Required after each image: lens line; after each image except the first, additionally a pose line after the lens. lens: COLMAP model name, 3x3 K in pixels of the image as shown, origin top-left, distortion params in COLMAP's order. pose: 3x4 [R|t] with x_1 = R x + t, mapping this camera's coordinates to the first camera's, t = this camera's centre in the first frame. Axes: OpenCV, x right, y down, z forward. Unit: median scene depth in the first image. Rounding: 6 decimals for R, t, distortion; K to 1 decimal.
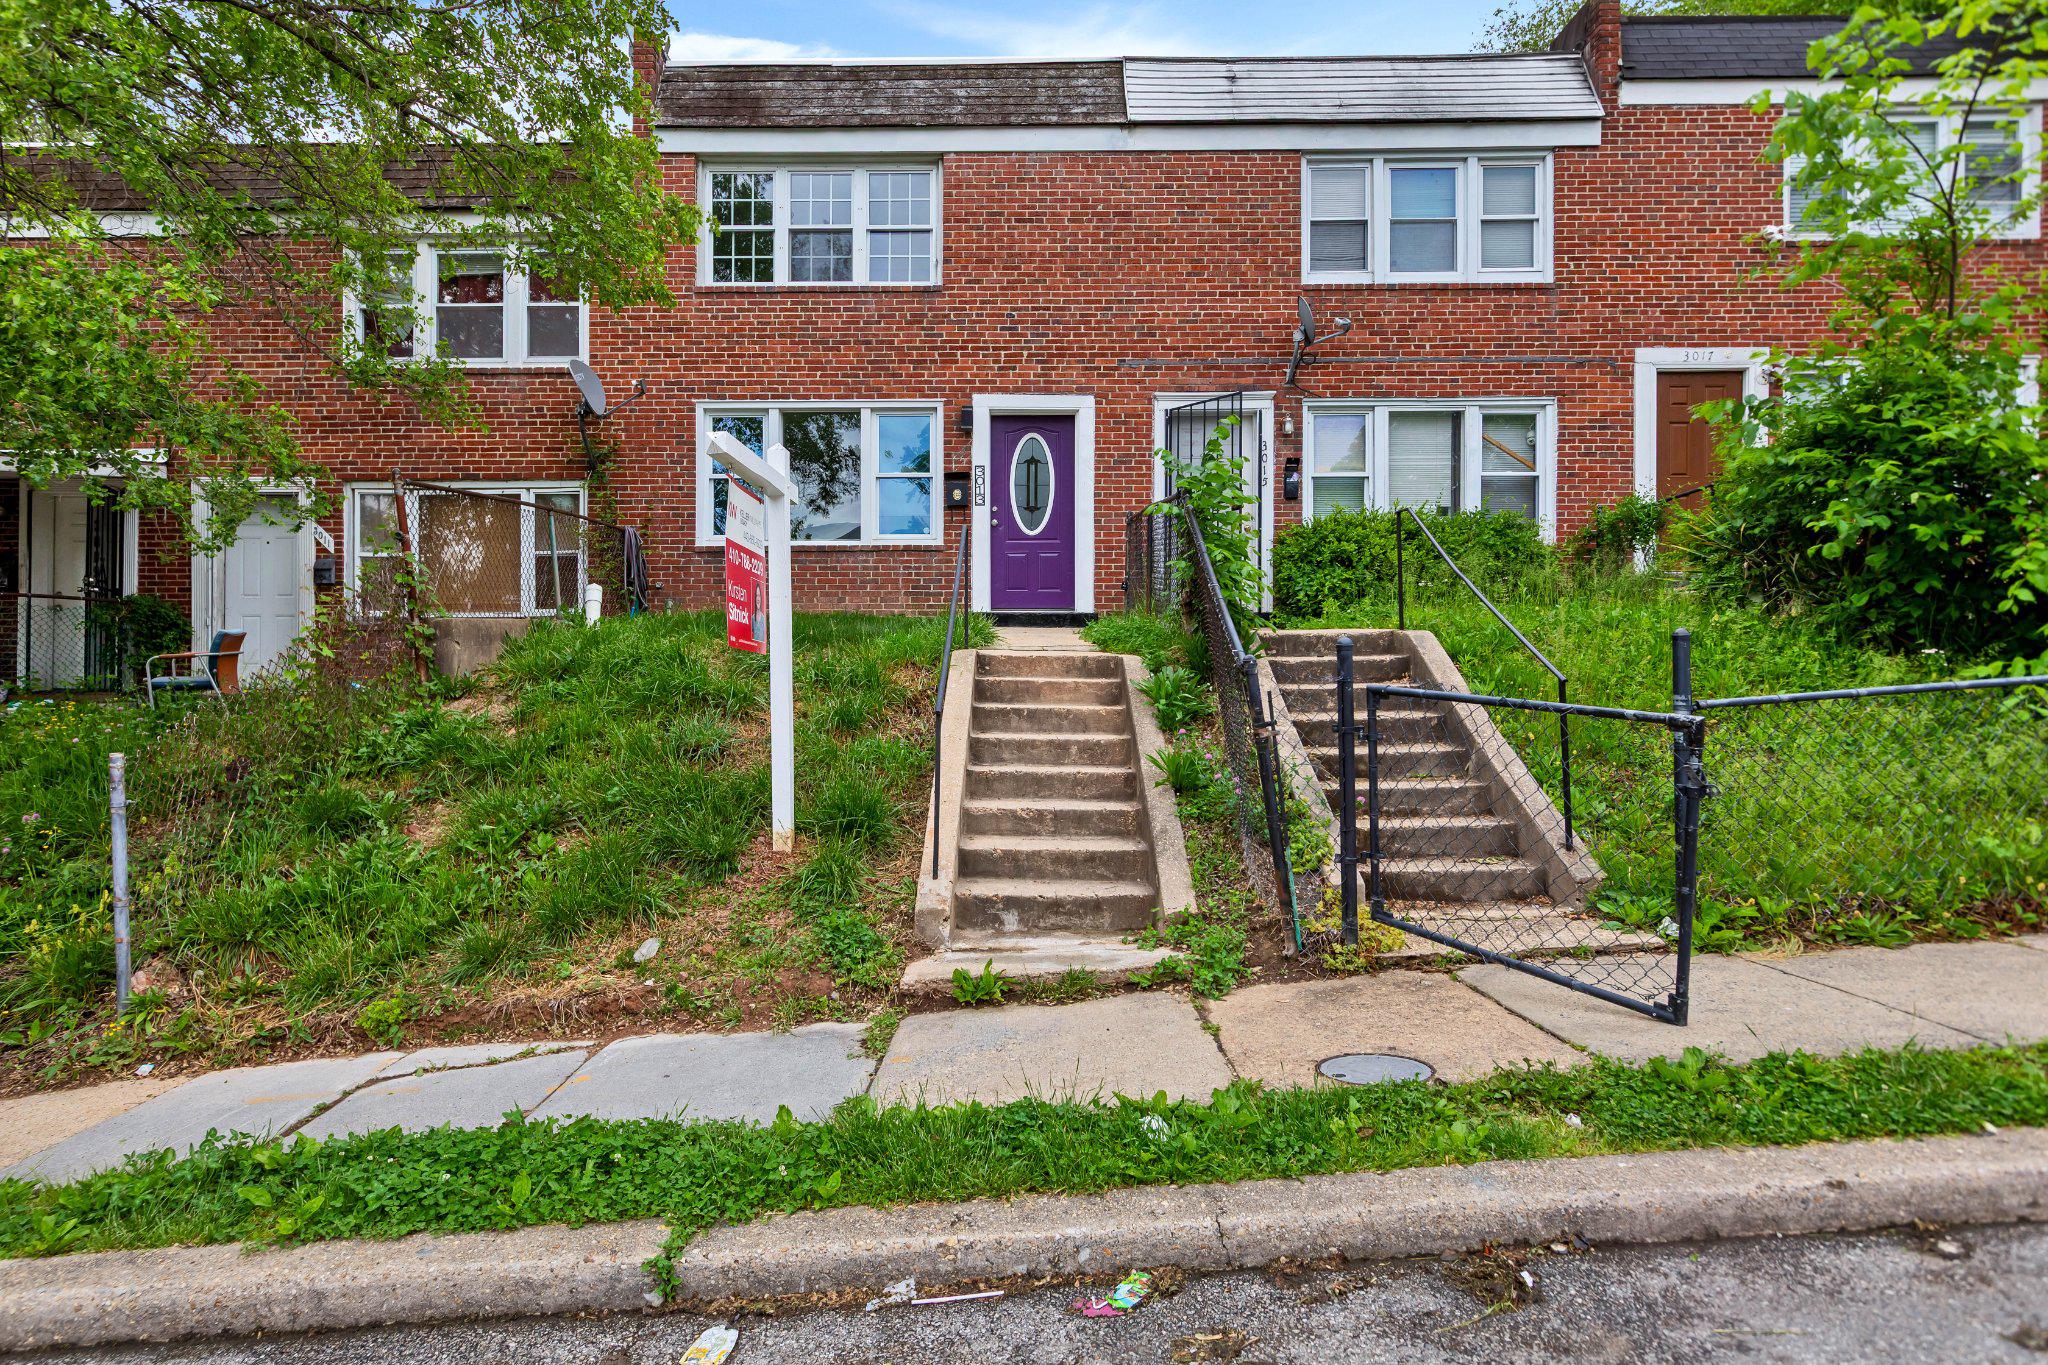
lens RADIAL K [[1078.8, 0, 988.5], [0, 1078.8, 694.6], [0, 0, 1]] dist [0.006079, -0.000130]
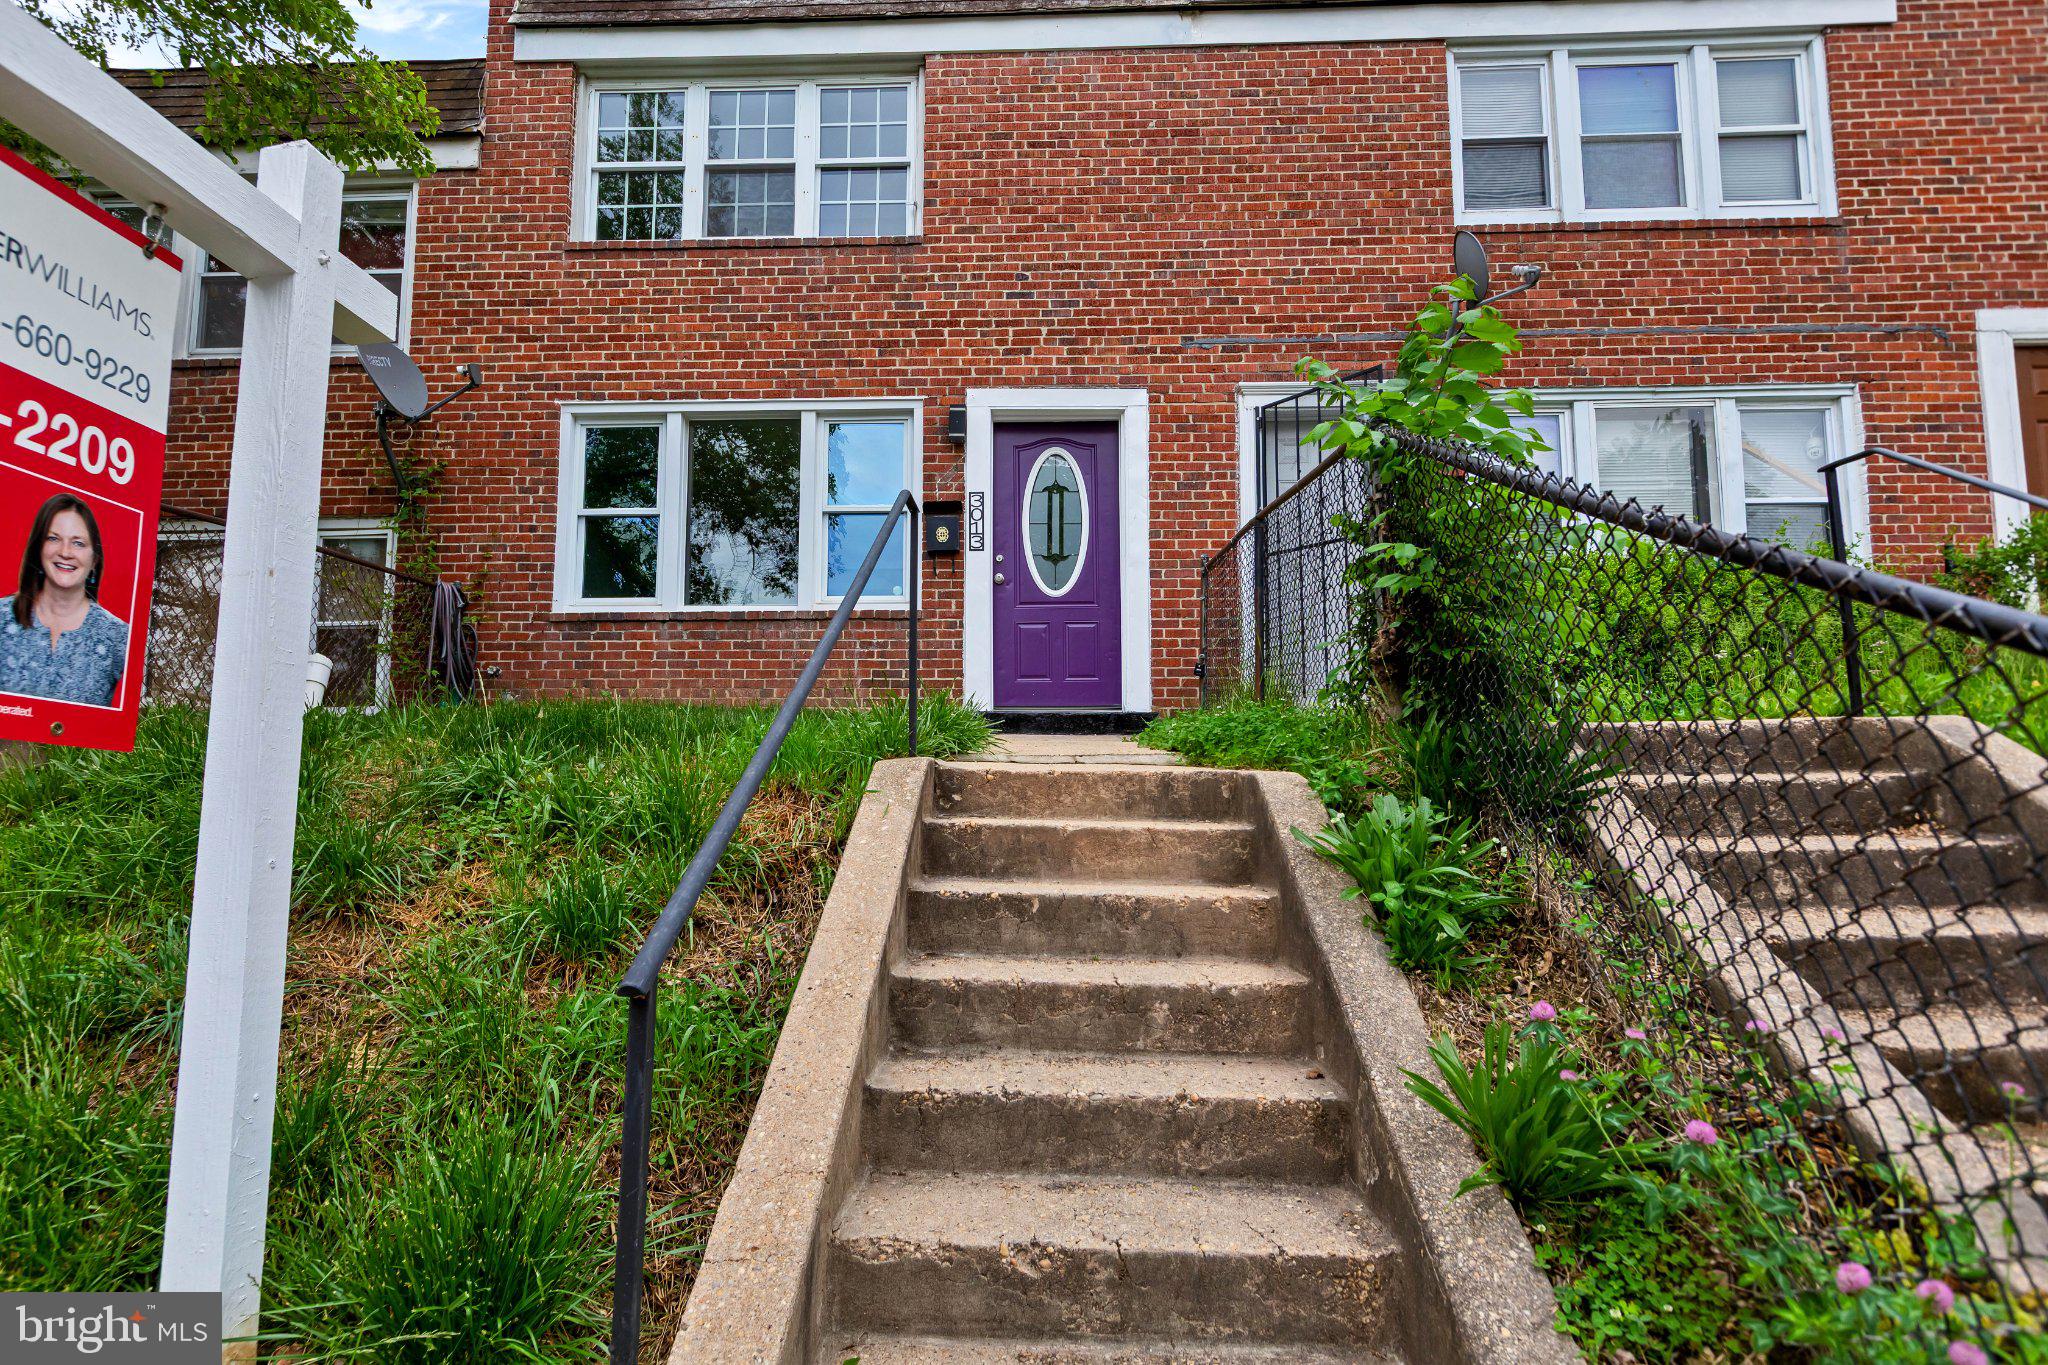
lens RADIAL K [[1078.8, 0, 988.5], [0, 1078.8, 694.6], [0, 0, 1]] dist [0.006079, -0.000130]
pose [[0.999677, -0.000140, -0.025407, 0.016480], [-0.002870, 0.992964, -0.118381, -0.009226], [0.025245, 0.118416, 0.992643, 0.356732]]
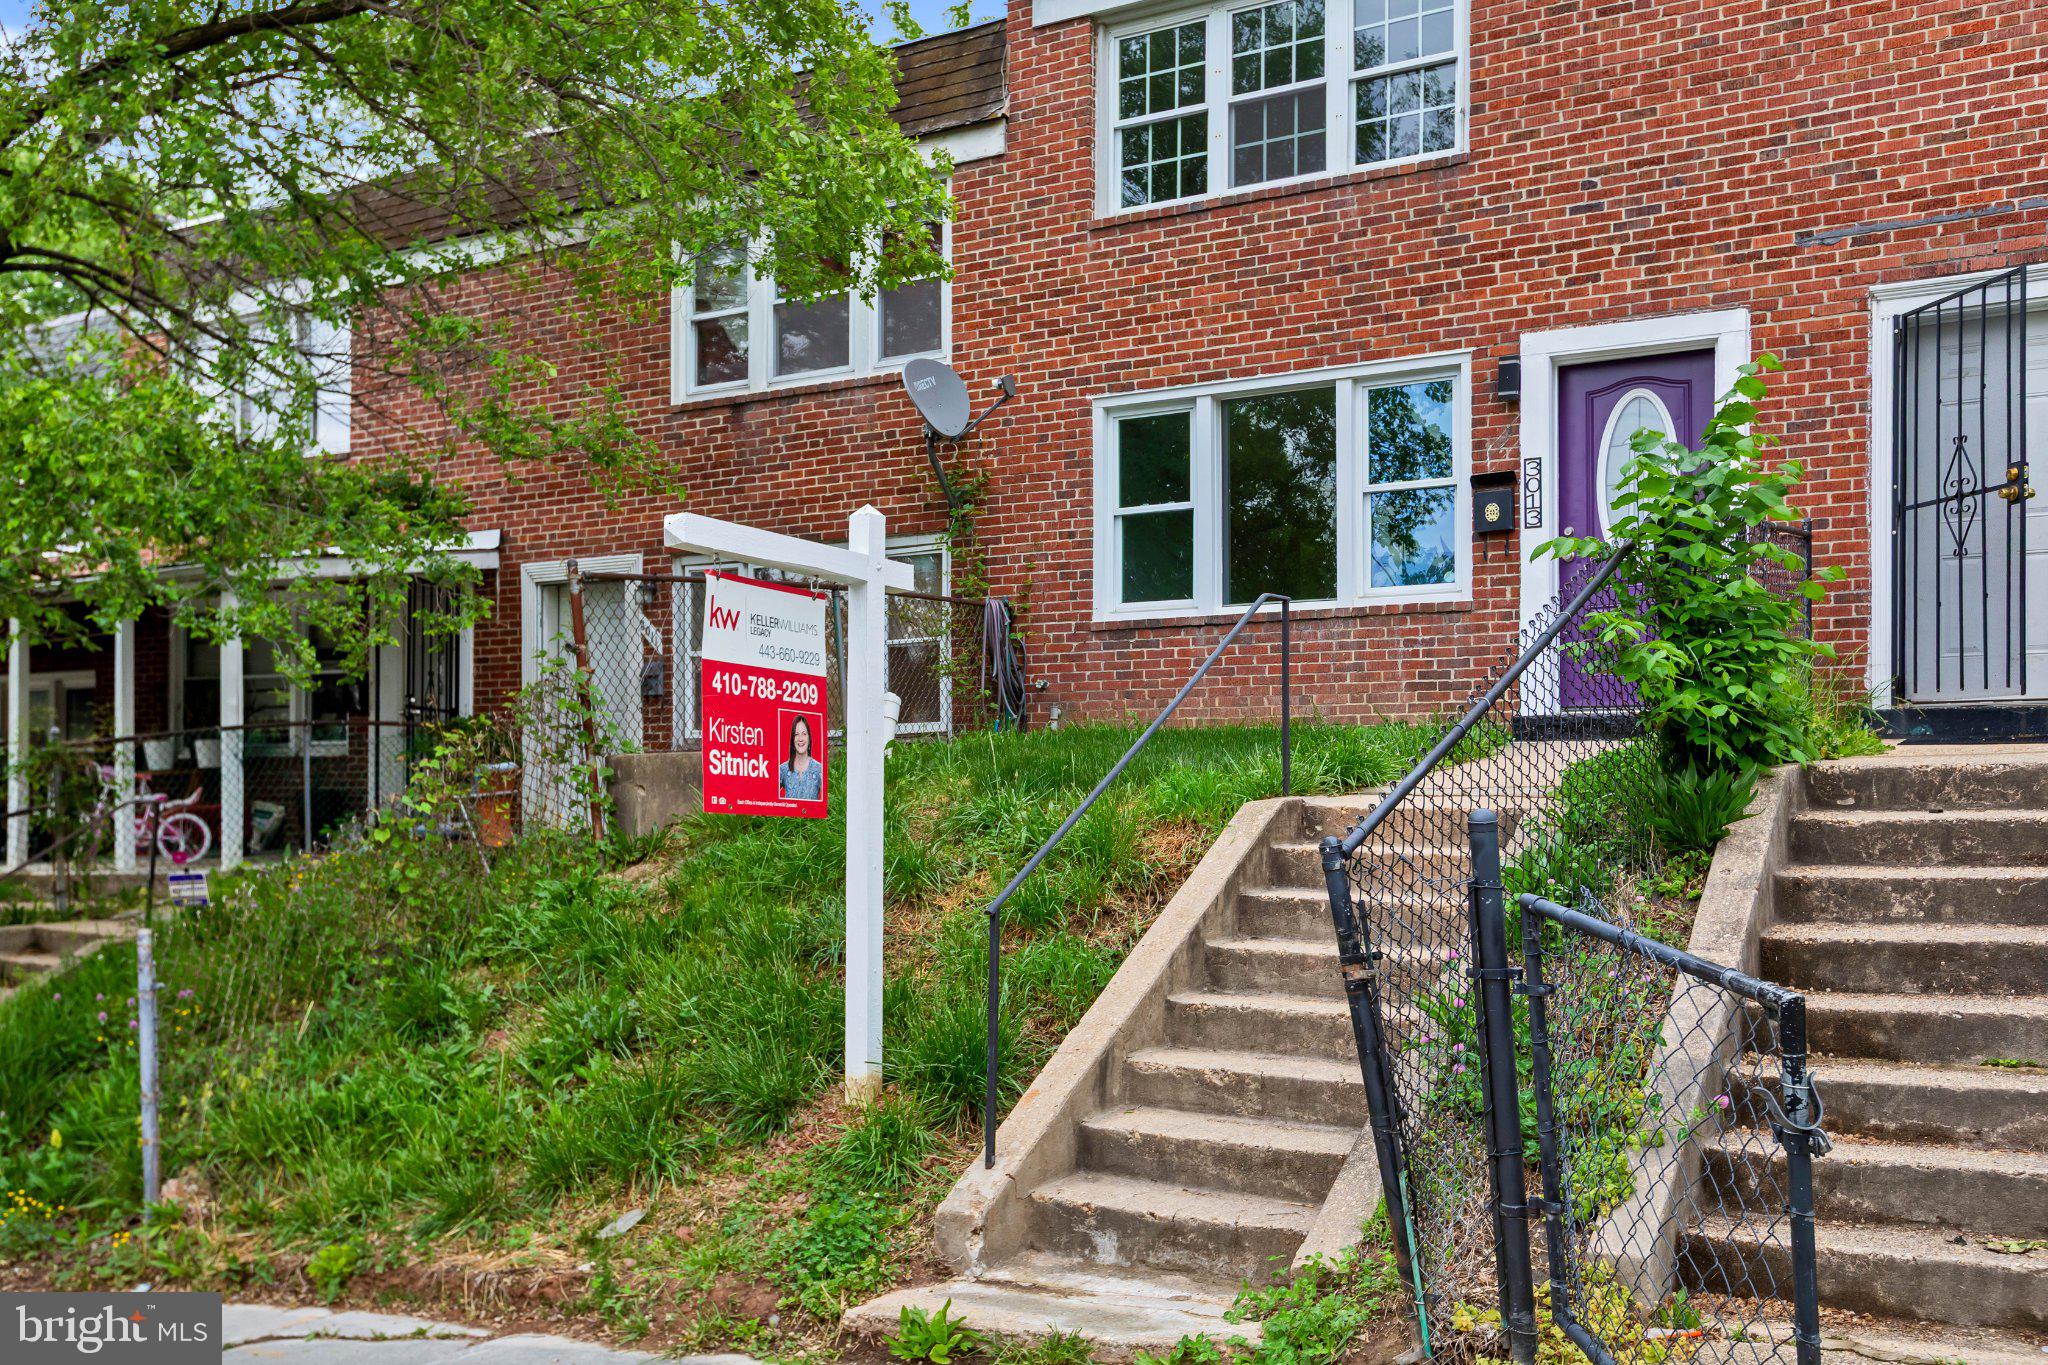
lens RADIAL K [[1842.7, 0, 996.9], [0, 1842.7, 826.6], [0, 0, 1]] dist [0.001545, 0.017280]
pose [[0.863947, 0.009334, -0.503496, 0.240618], [-0.009455, 0.999953, 0.002314, -0.017659], [0.503493, 0.002761, 0.863995, 0.019929]]
